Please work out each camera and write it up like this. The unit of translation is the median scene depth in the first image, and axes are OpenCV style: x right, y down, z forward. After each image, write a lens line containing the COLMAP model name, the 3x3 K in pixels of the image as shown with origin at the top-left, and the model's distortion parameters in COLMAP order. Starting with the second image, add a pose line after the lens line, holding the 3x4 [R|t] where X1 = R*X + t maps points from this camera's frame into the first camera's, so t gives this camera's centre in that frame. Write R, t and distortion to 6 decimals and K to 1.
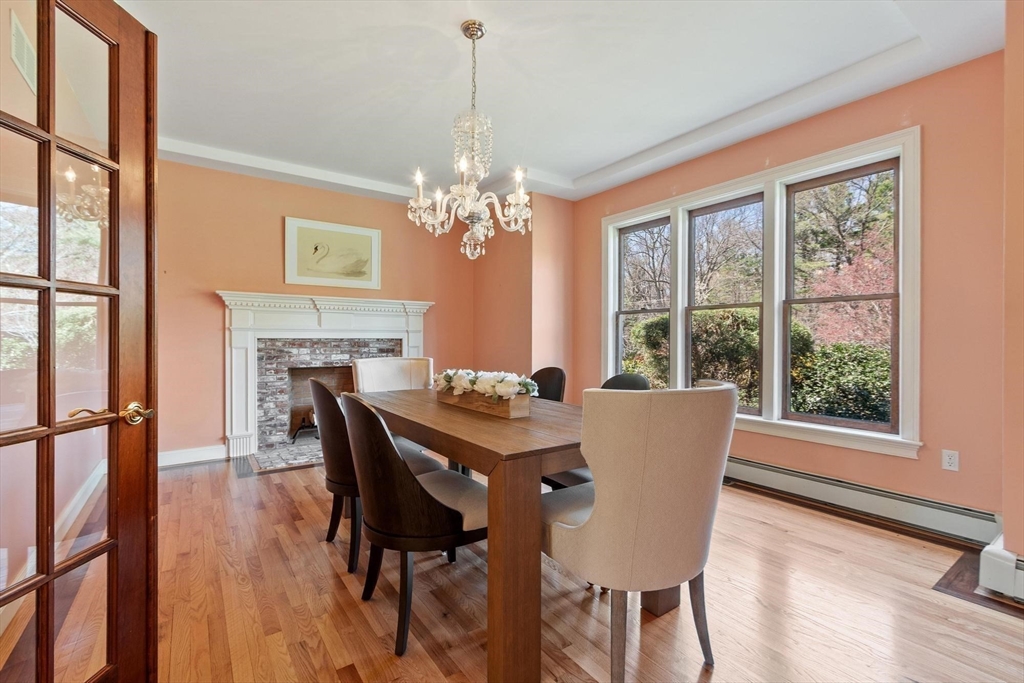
lens RADIAL K [[461.3, 0, 515.3], [0, 461.3, 333.8], [0, 0, 1]] dist [0.003323, -0.002458]
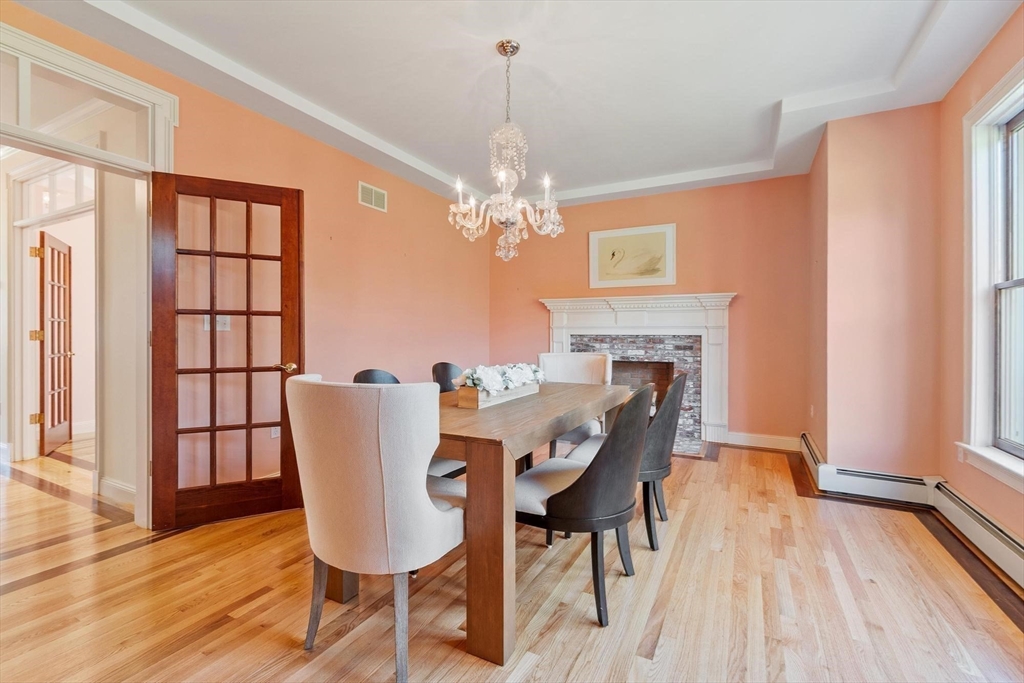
lens RADIAL K [[461.3, 0, 513.0], [0, 461.3, 337.5], [0, 0, 1]] dist [0.003323, -0.002458]
pose [[0.453071, 0.006247, -0.891452, 0.444555], [0.007628, 0.999912, 0.010884, 0.002284], [0.891442, -0.011731, 0.452984, 0.270825]]
